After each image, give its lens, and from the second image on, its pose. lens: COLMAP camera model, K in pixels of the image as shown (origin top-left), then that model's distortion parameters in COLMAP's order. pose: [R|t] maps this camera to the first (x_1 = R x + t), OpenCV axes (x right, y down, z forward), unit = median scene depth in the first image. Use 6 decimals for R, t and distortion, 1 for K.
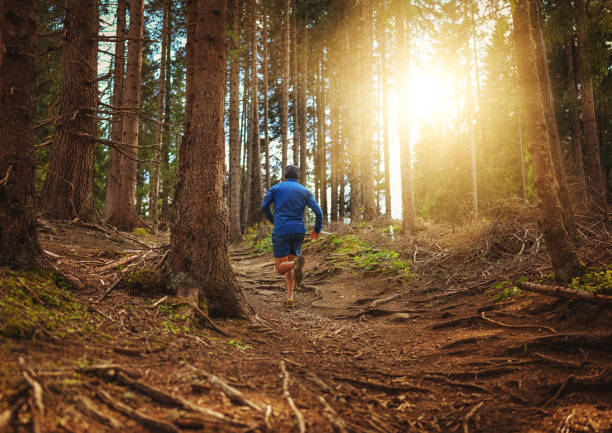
lens RADIAL K [[542.3, 0, 307.5], [0, 542.3, 216.9], [0, 0, 1]] dist [0.000964, -0.001289]
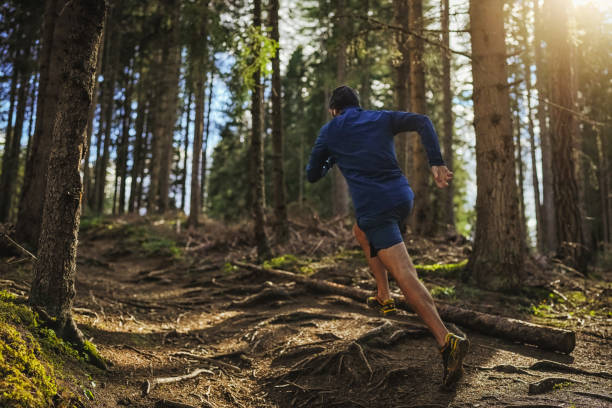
lens RADIAL K [[610.6, 0, 305.7], [0, 610.6, 203.1], [0, 0, 1]] dist [-0.056274, 0.170868]
pose [[0.944060, 0.089729, 0.317331, -0.007618], [-0.088266, 0.995915, -0.019015, -0.013568], [-0.317741, -0.010058, 0.948124, -0.244043]]
